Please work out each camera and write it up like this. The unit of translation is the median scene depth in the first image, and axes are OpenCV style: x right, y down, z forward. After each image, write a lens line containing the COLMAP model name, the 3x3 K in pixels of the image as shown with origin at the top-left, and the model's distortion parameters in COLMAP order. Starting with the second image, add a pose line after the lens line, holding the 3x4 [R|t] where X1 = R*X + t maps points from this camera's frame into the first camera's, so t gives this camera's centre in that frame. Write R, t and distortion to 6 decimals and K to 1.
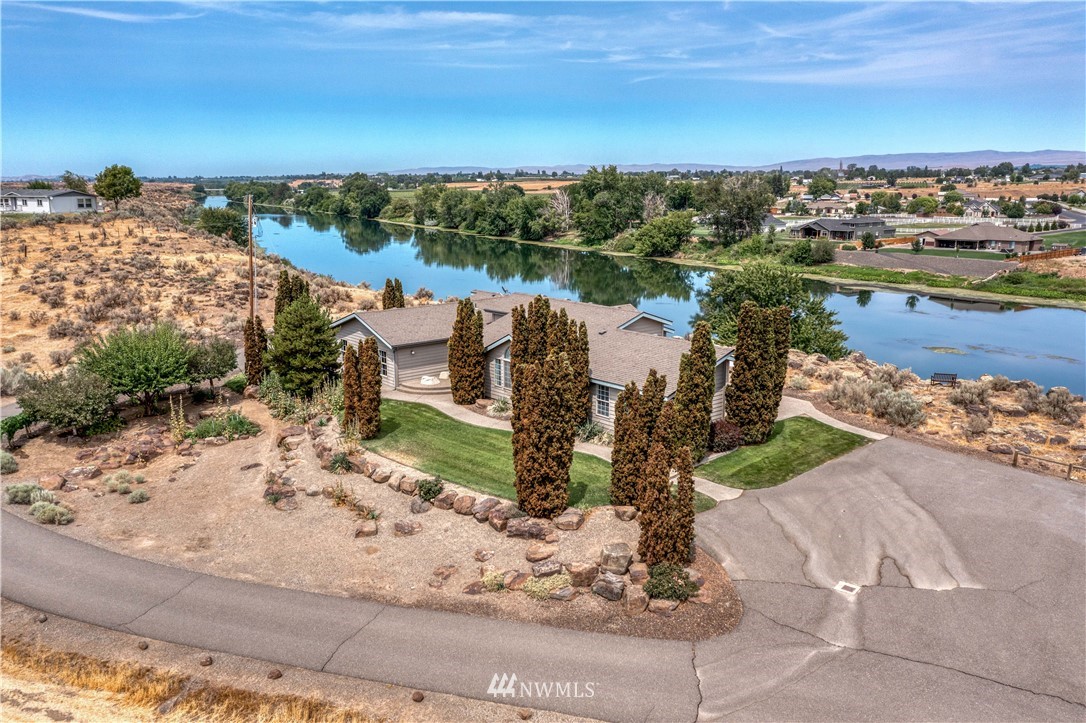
lens RADIAL K [[873.9, 0, 545.2], [0, 873.9, 362.0], [0, 0, 1]] dist [-0.017077, 0.014998]
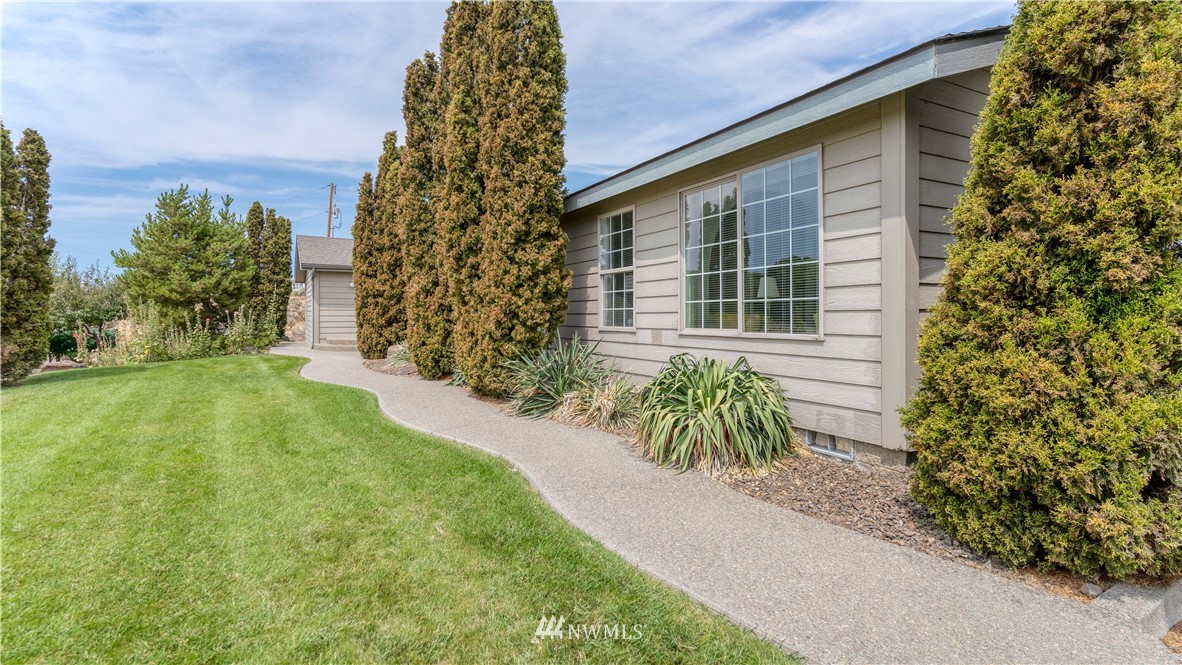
lens RADIAL K [[565.5, 0, 589.0], [0, 565.5, 325.5], [0, 0, 1]] dist [0.004239, 0.000505]
pose [[0.975530, -0.000041, -0.219867, 0.095595], [-0.041799, 0.981728, -0.185642, 0.094010], [0.215857, 0.190290, 0.957703, 0.840045]]
